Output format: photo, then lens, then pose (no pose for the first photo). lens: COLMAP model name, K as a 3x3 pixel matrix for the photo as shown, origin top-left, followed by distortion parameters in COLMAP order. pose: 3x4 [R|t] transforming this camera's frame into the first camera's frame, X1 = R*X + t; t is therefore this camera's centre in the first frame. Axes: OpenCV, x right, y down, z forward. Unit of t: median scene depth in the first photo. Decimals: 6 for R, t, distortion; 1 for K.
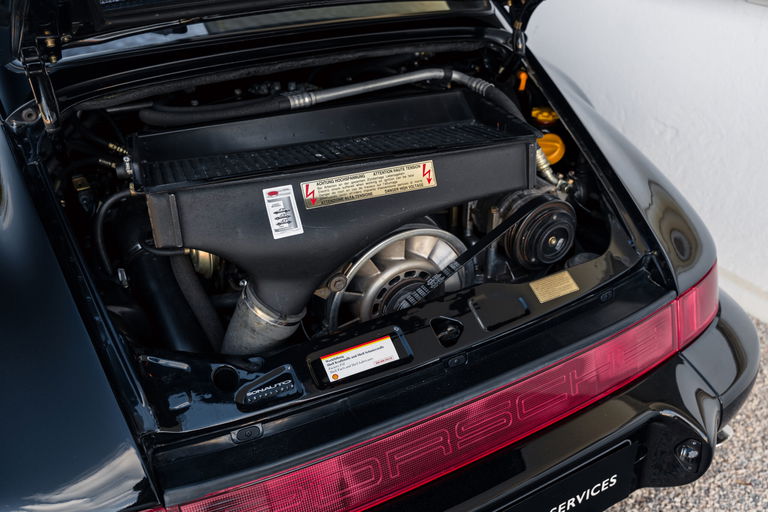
lens RADIAL K [[664.5, 0, 382.9], [0, 664.5, 253.8], [0, 0, 1]] dist [-0.012447, 0.009144]
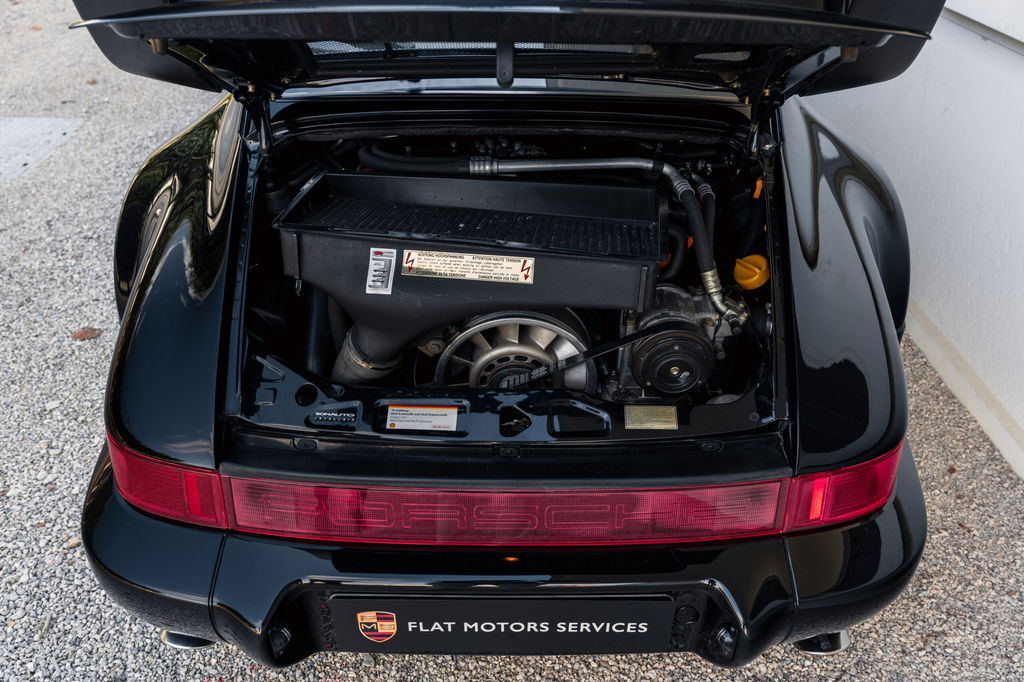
lens RADIAL K [[748.6, 0, 513.3], [0, 748.6, 343.3], [0, 0, 1]] dist [-0.013954, -0.007742]
pose [[0.871489, 0.296842, -0.390373, 0.533987], [-0.261122, 0.954657, 0.142984, -0.173015], [0.415116, -0.022674, 0.909486, -0.057978]]
